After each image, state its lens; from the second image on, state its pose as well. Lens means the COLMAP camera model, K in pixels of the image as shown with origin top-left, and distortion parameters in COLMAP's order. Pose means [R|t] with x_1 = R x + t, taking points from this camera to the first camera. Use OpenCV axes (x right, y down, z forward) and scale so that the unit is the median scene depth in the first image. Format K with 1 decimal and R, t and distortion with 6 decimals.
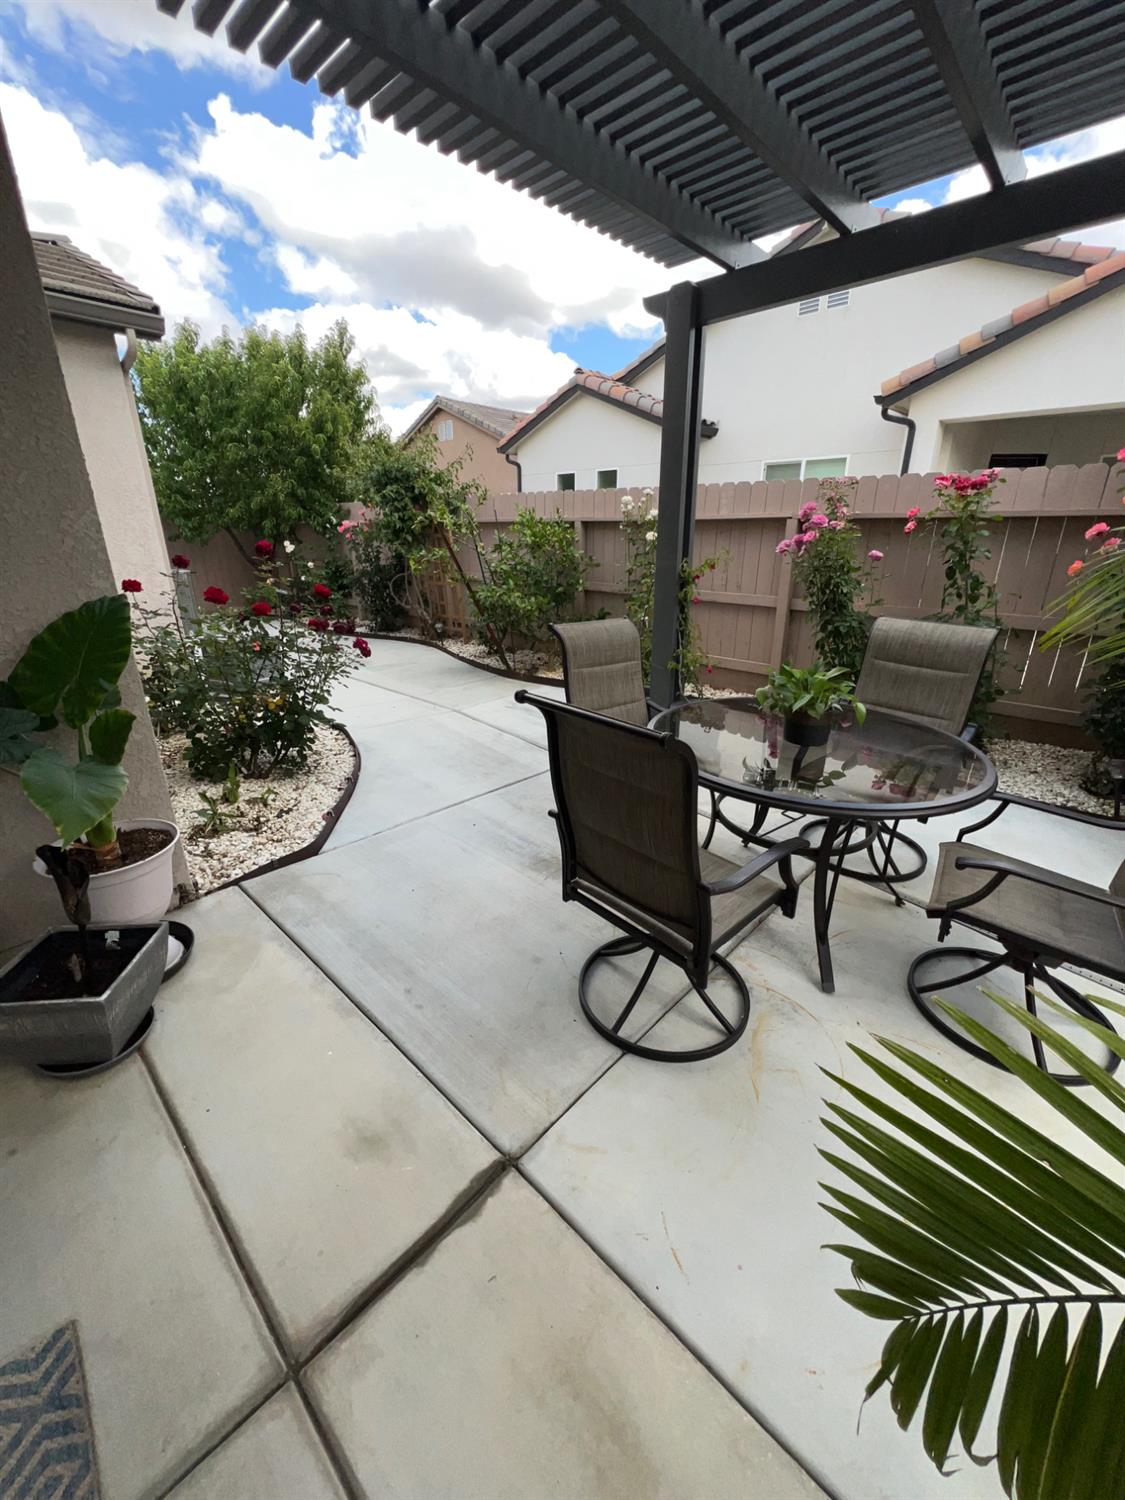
lens RADIAL K [[598.2, 0, 565.2], [0, 598.2, 746.7], [0, 0, 1]] dist [-0.001203, -0.001048]
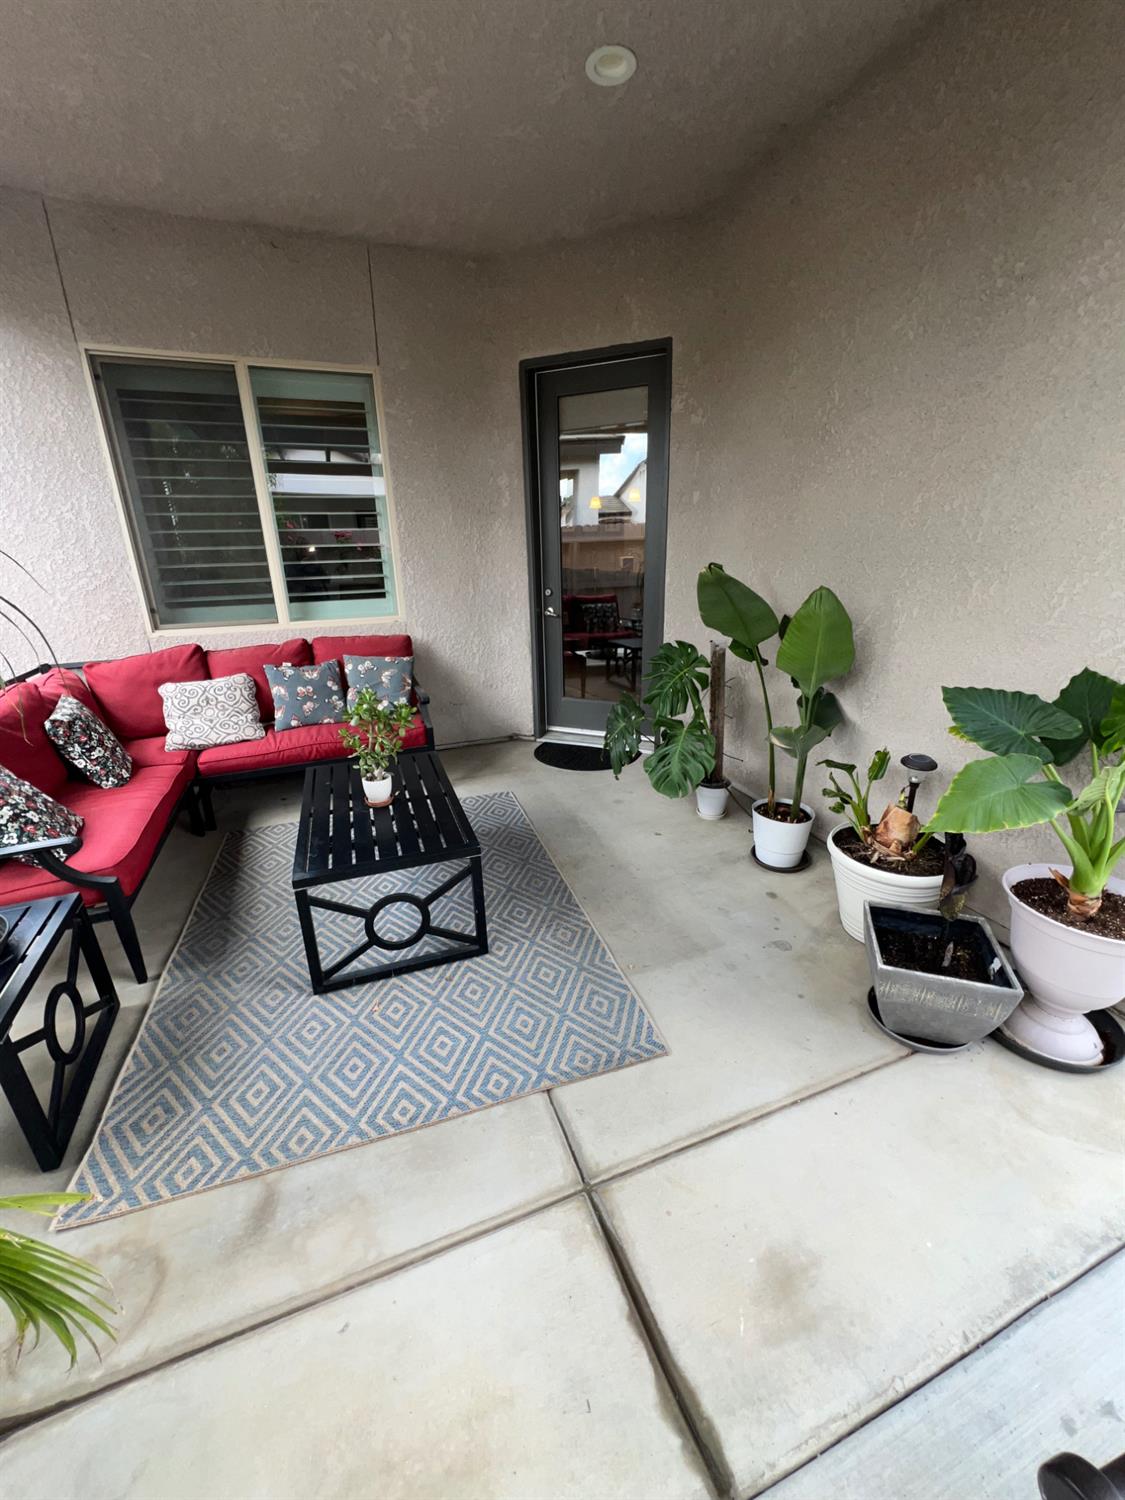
lens RADIAL K [[598.2, 0, 563.6], [0, 598.2, 752.3], [0, 0, 1]] dist [-0.001203, -0.001048]
pose [[-0.427344, 0.303687, -0.851558, 0.157357], [-0.285876, 0.848179, 0.445945, -0.129563], [0.857702, 0.434012, -0.275648, 0.372262]]
